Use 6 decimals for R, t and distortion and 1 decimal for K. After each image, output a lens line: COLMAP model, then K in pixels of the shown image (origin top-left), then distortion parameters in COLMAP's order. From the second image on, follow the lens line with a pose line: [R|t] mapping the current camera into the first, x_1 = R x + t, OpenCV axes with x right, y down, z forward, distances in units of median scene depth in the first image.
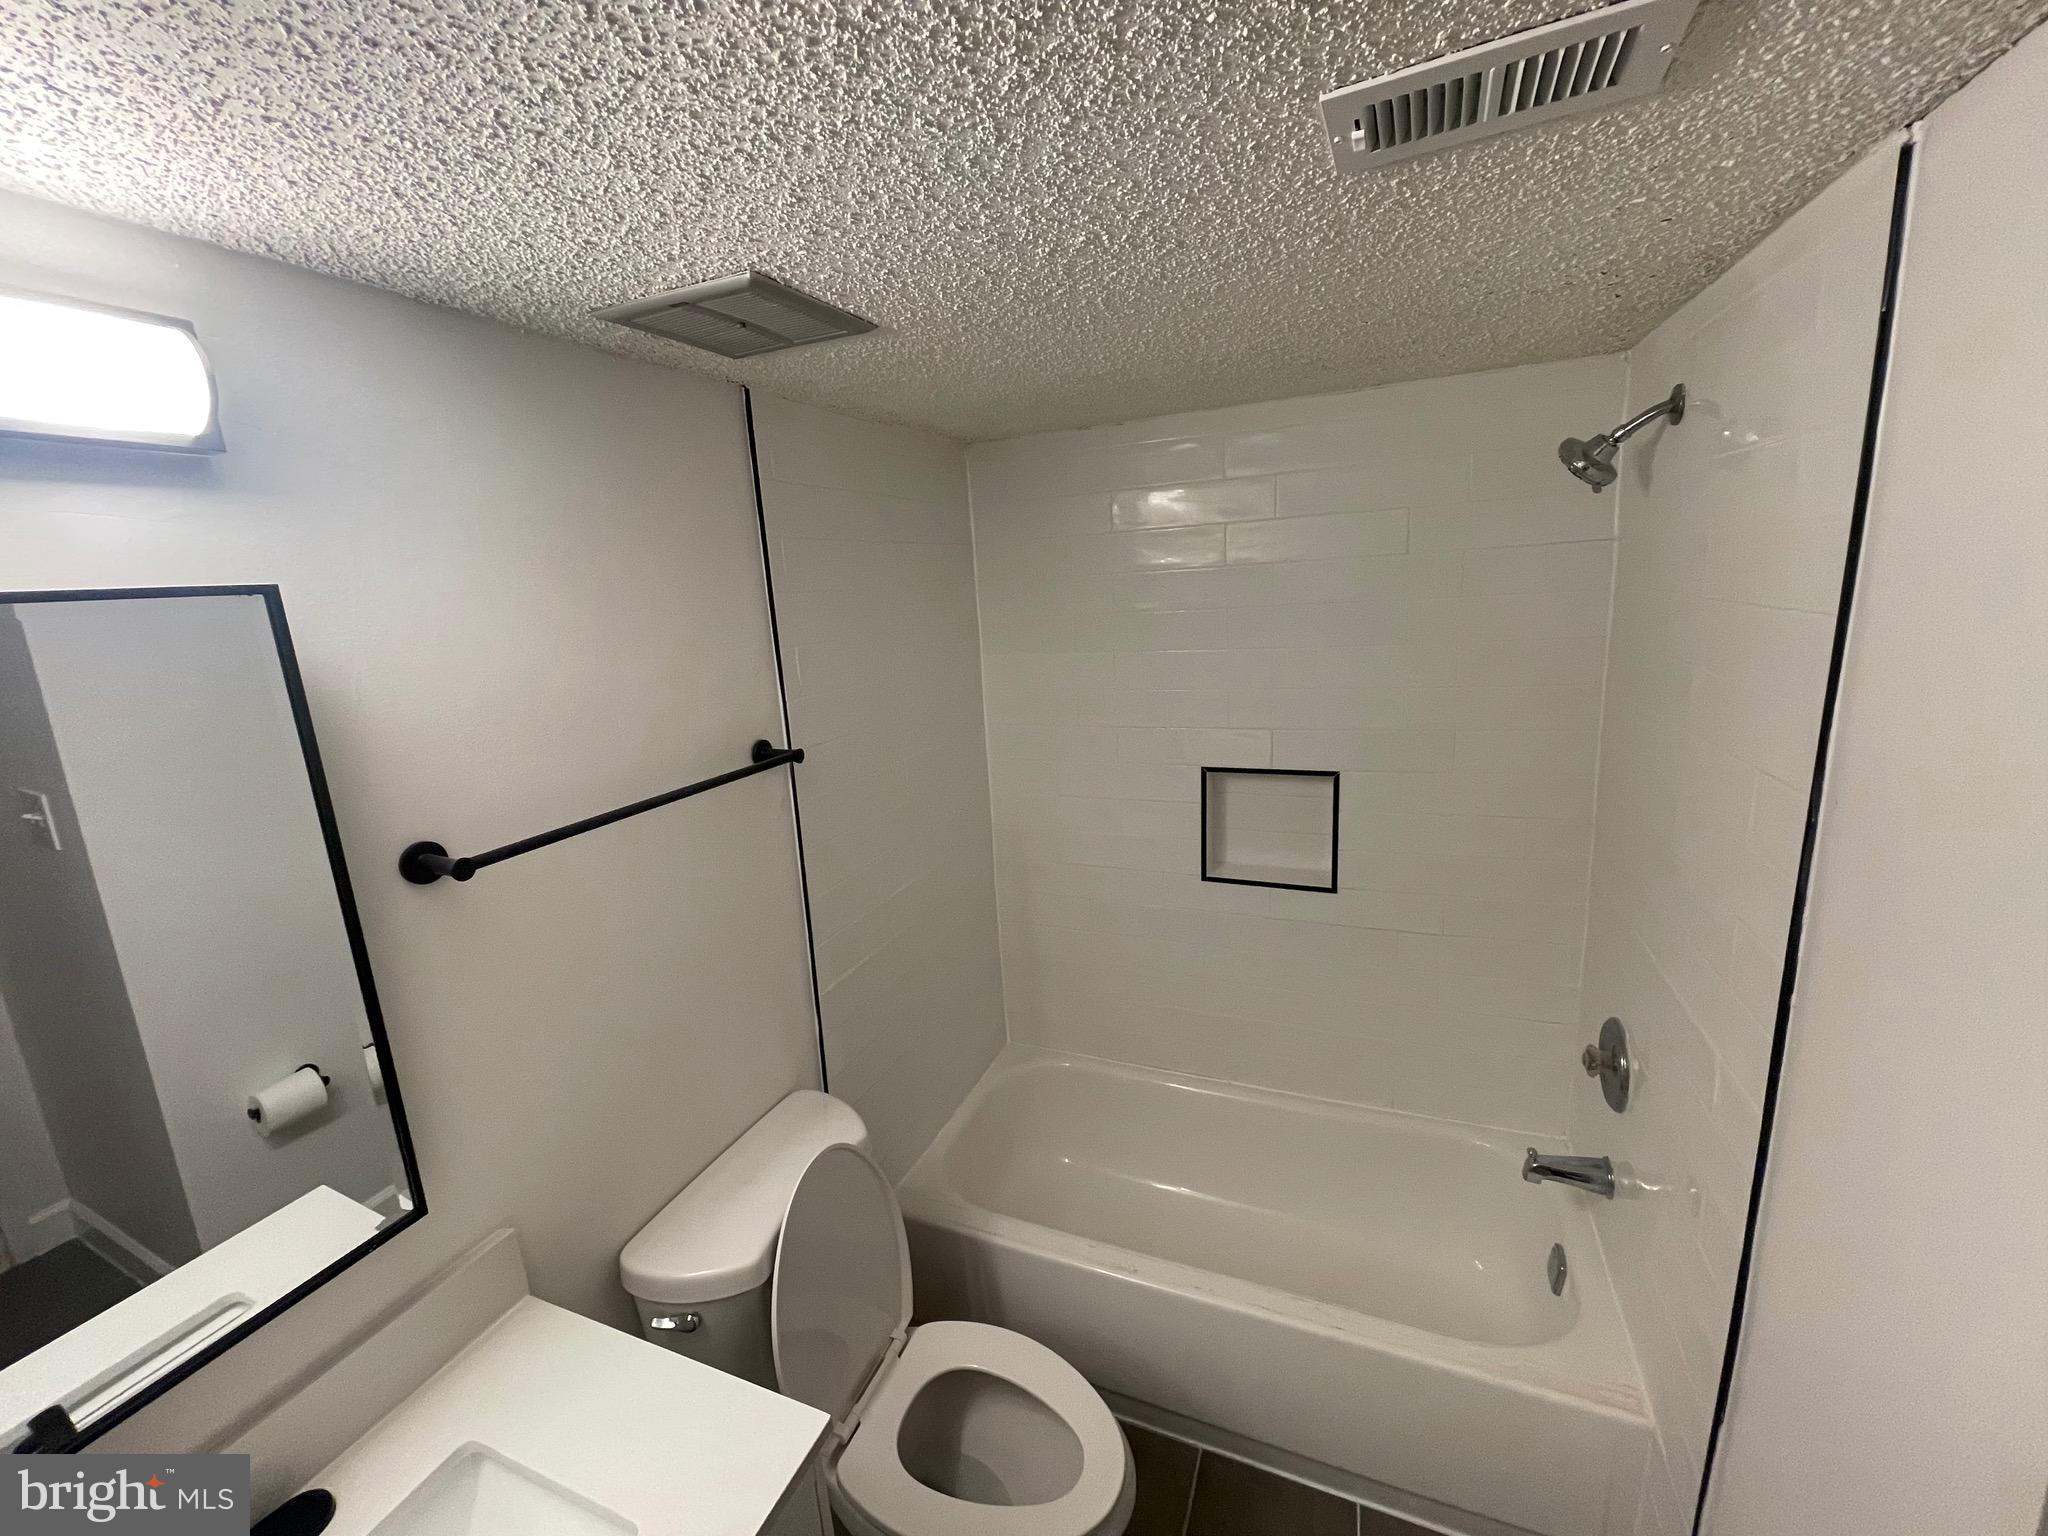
lens RADIAL K [[825.3, 0, 1030.4], [0, 825.3, 765.0], [0, 0, 1]] dist [-0.002351, -0.000624]
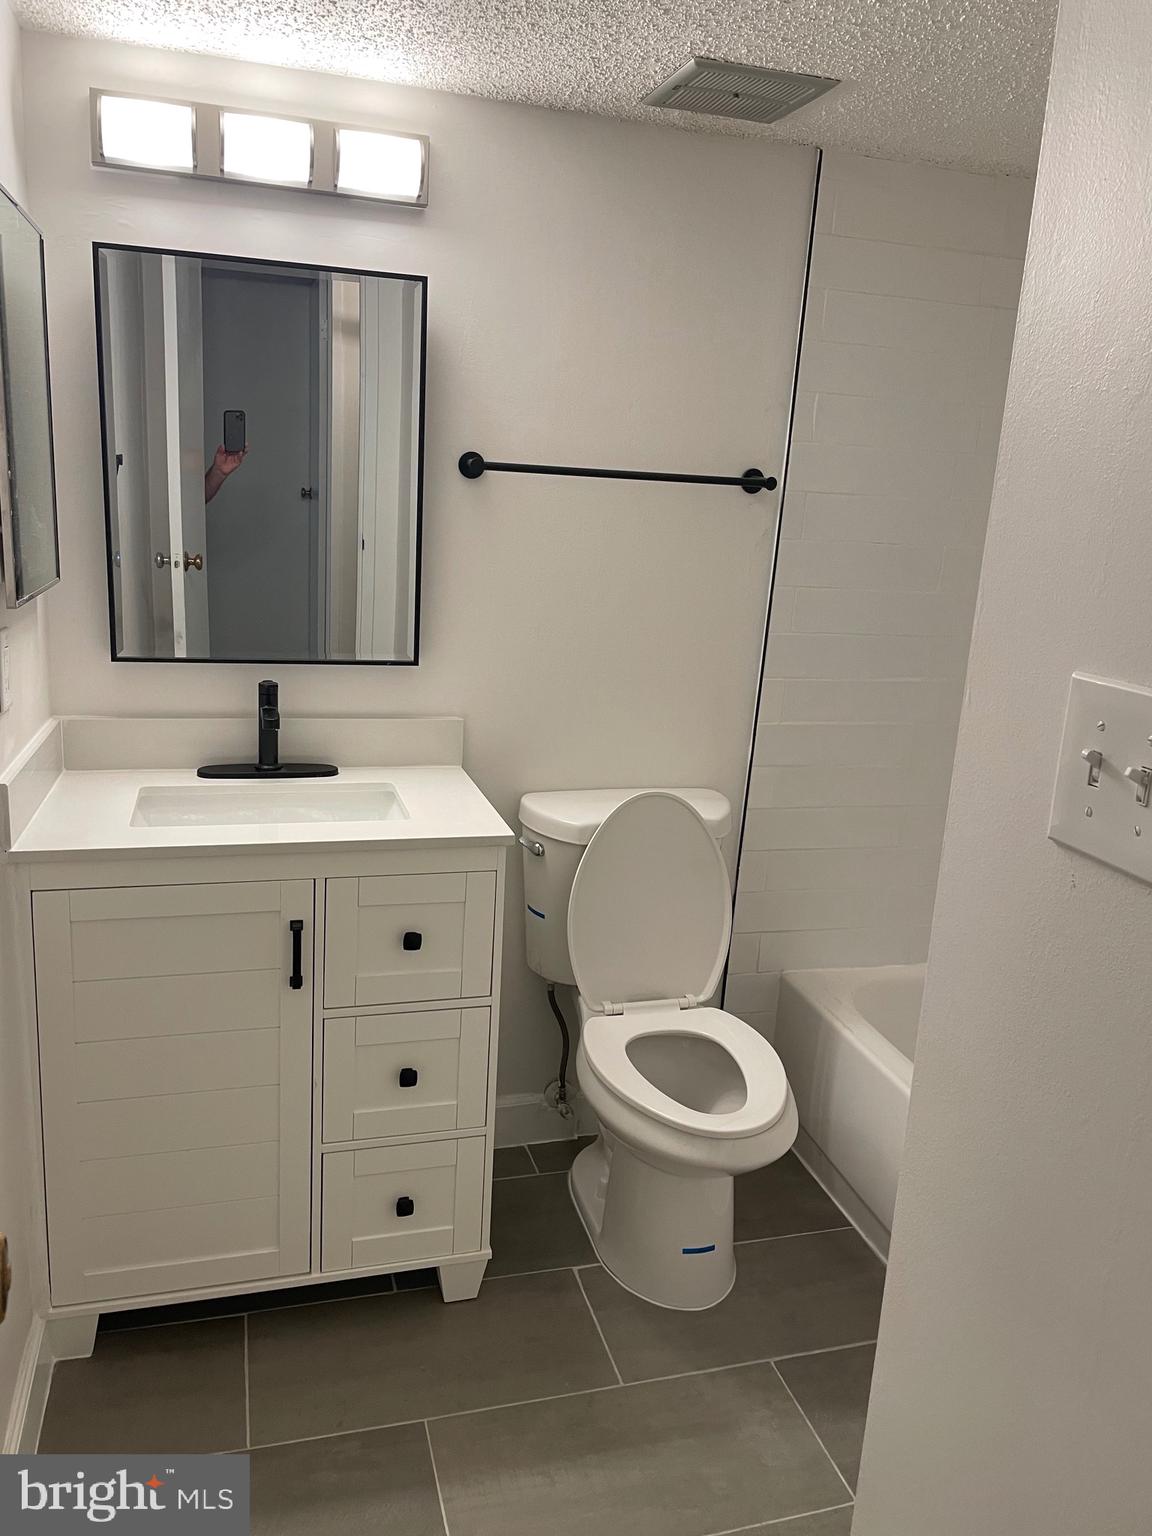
lens RADIAL K [[1186.6, 0, 586.4], [0, 1186.6, 741.5], [0, 0, 1]] dist [0.092342, -0.128301]
pose [[0.620809, 0.260948, -0.739258, 1.047099], [-0.262319, 0.957765, 0.117790, 0.246366], [0.738772, 0.120796, 0.663041, -0.271719]]
